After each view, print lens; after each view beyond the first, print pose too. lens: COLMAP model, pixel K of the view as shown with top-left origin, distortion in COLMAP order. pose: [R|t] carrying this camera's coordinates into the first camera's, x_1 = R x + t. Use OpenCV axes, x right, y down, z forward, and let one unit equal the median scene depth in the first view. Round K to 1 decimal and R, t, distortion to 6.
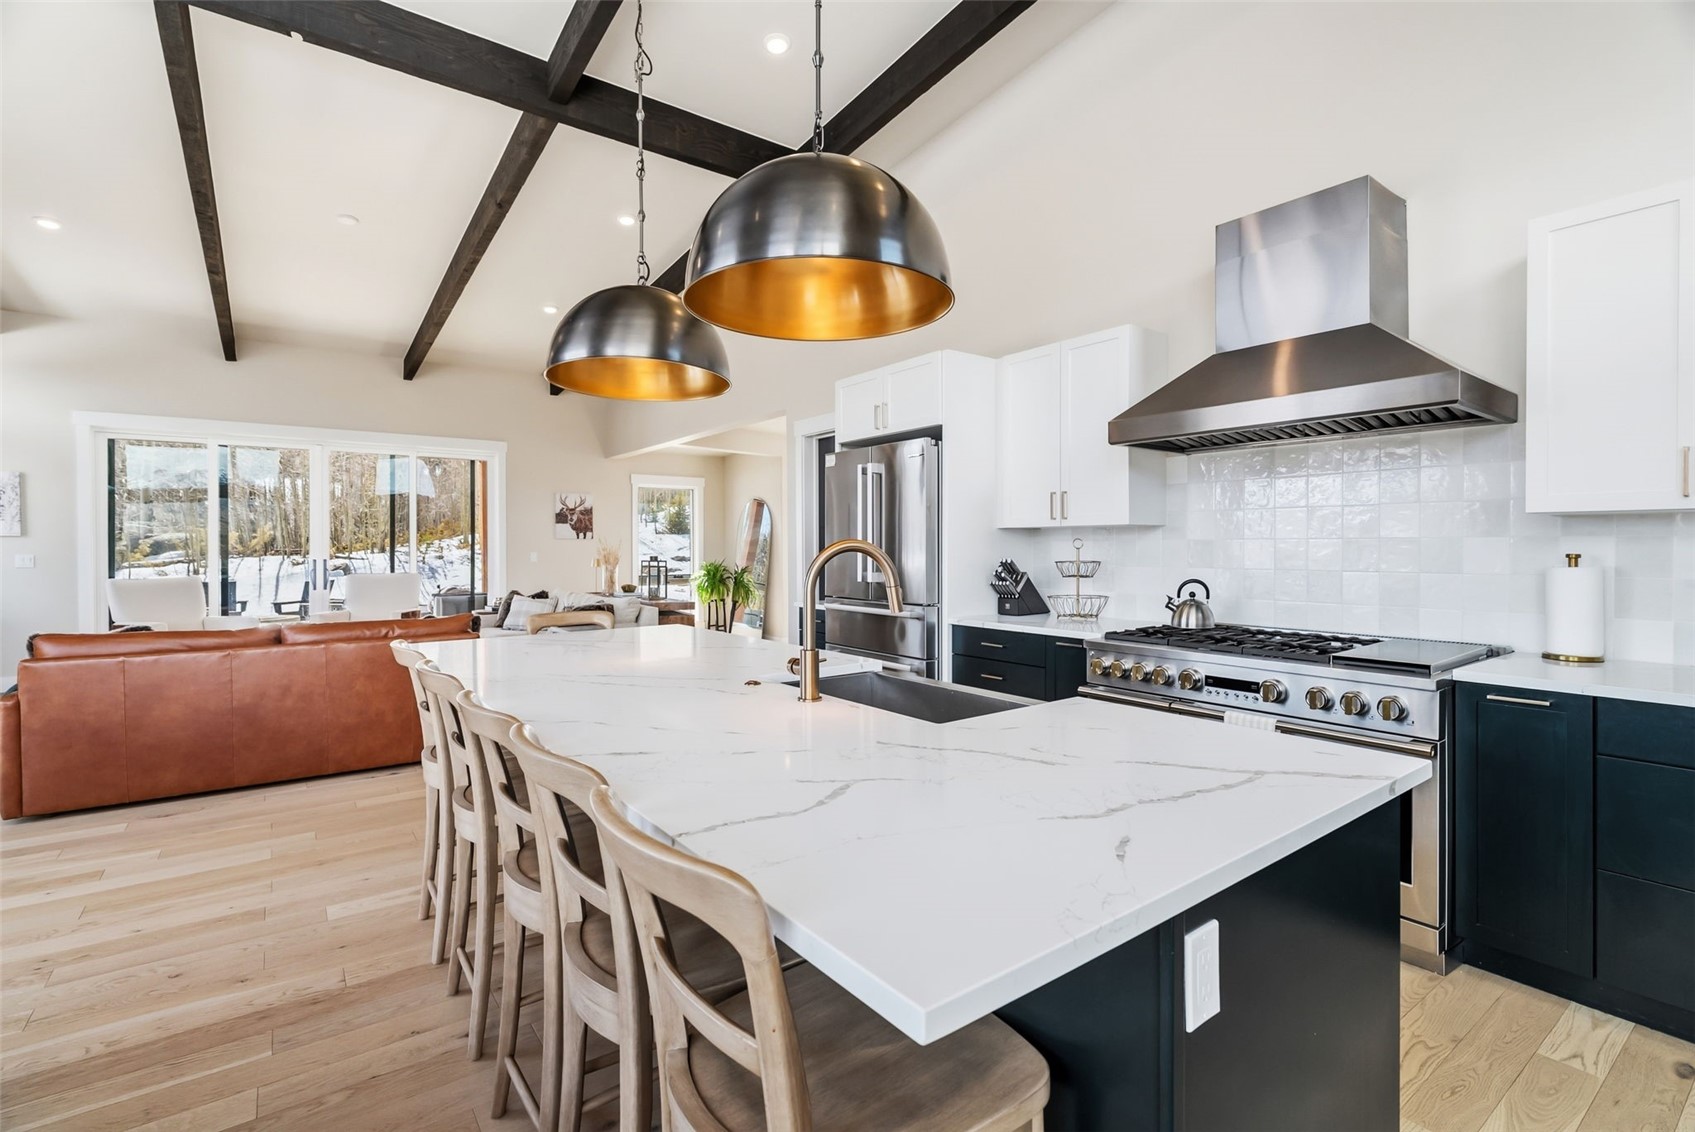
lens RADIAL K [[787.8, 0, 847.5], [0, 787.8, 566.0], [0, 0, 1]] dist [-0.004472, 0.005408]
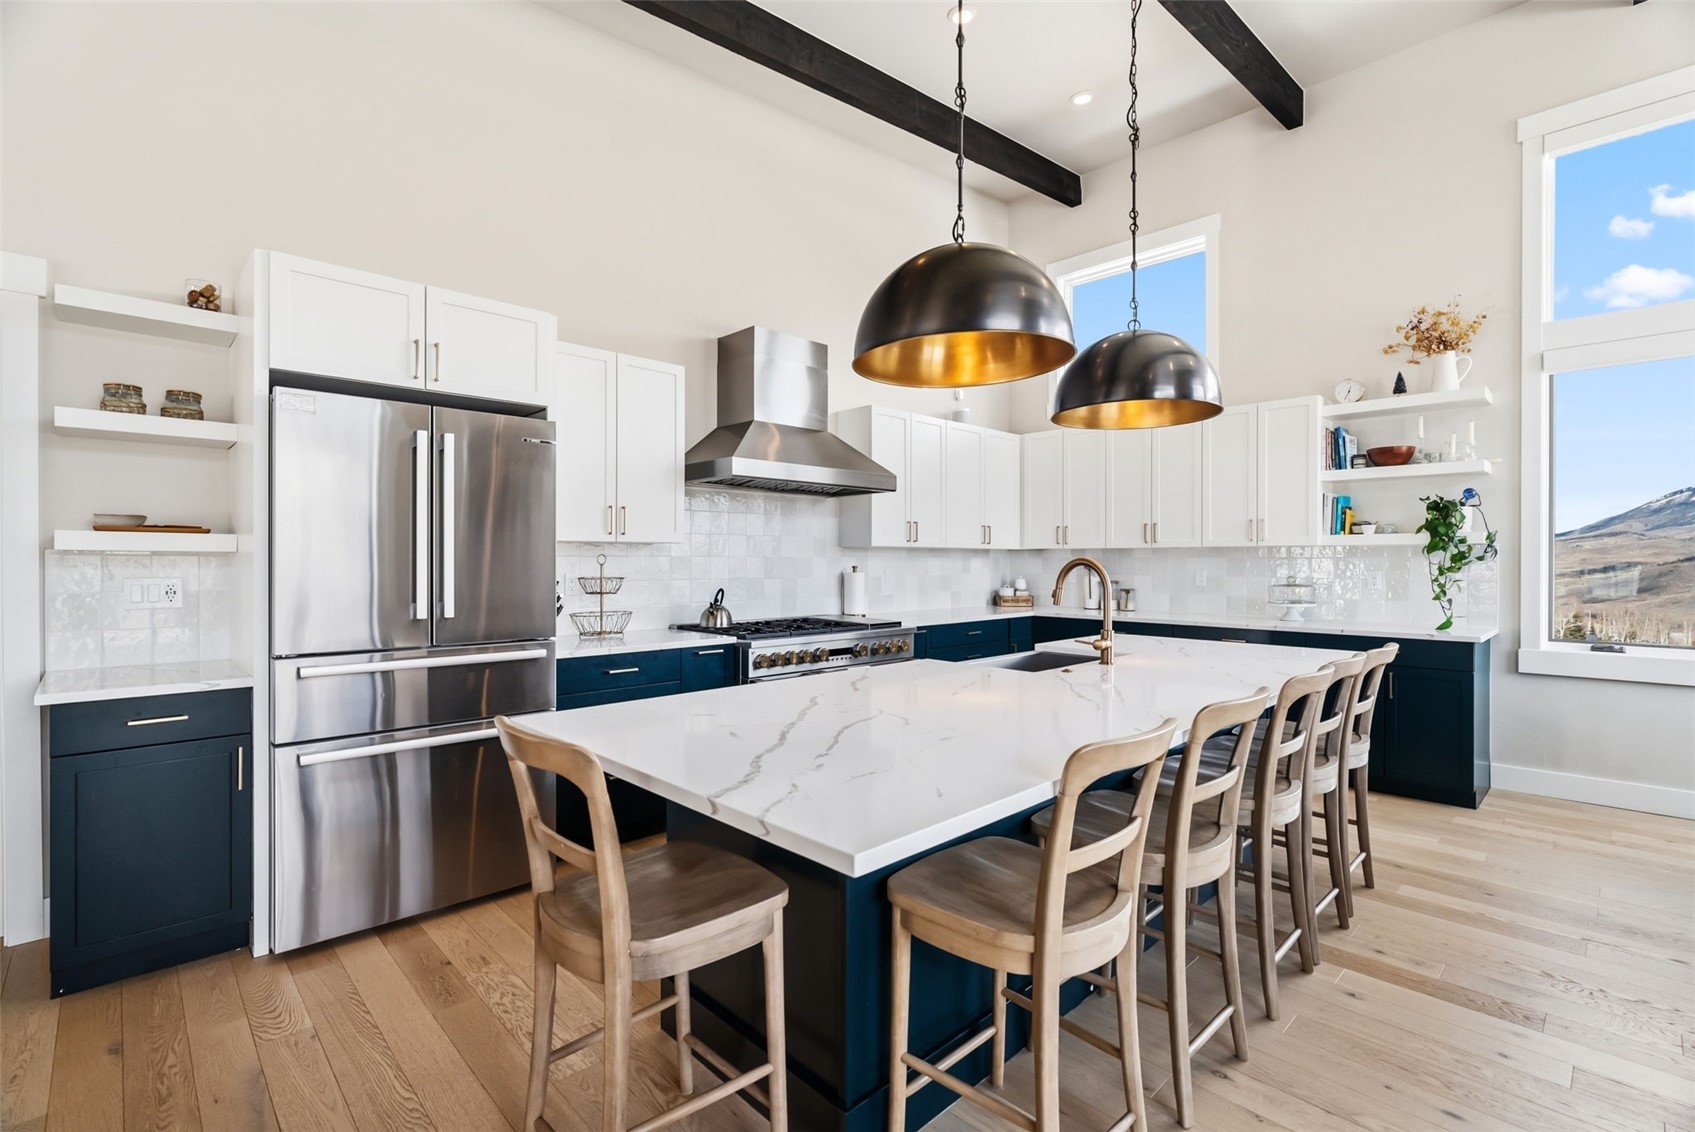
lens RADIAL K [[771.9, 0, 850.0], [0, 771.9, 556.7], [0, 0, 1]] dist [-0.001480, 0.000593]
pose [[-0.131824, 0.011975, 0.991201, -0.896949], [0.030453, 0.999504, -0.008025, -0.018885], [-0.990805, 0.029127, -0.132123, 1.033872]]
